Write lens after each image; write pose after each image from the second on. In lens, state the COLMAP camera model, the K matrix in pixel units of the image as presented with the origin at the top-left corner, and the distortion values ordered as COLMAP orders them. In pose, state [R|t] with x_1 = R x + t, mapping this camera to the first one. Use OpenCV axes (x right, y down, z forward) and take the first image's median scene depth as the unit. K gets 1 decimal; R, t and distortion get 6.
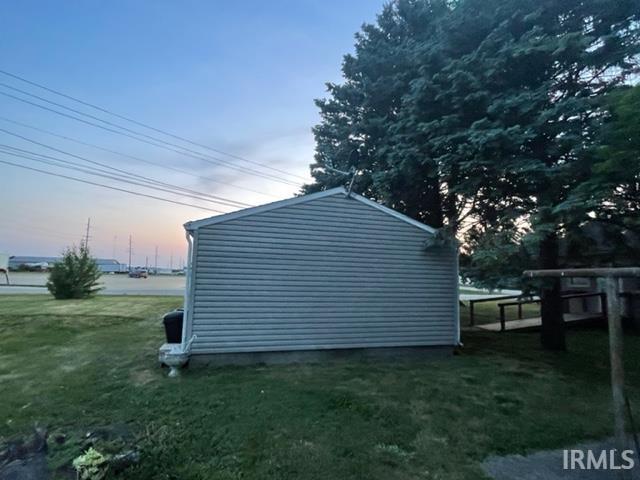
lens RADIAL K [[322.6, 0, 320.0], [0, 322.6, 240.0], [0, 0, 1]] dist [0.003536, 0.000313]
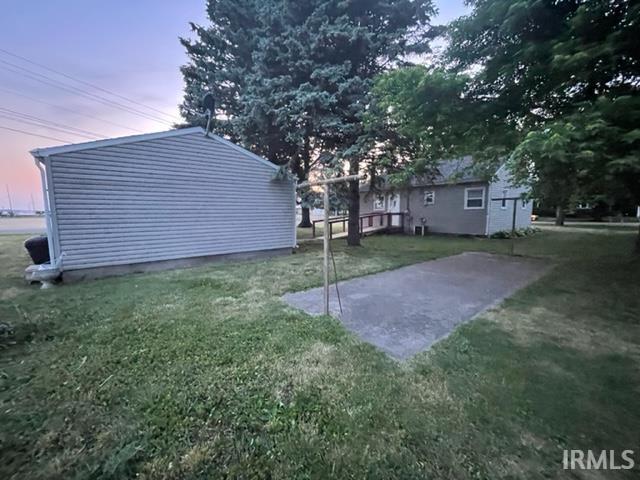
lens RADIAL K [[260.1, 0, 320.0], [0, 260.1, 240.0], [0, 0, 1]] dist [-0.002595, 0.000207]
pose [[0.920968, -0.071662, 0.382991, 0.075923], [-0.013755, 0.976349, 0.215763, 0.032178], [-0.389395, -0.203979, 0.898201, -0.127779]]
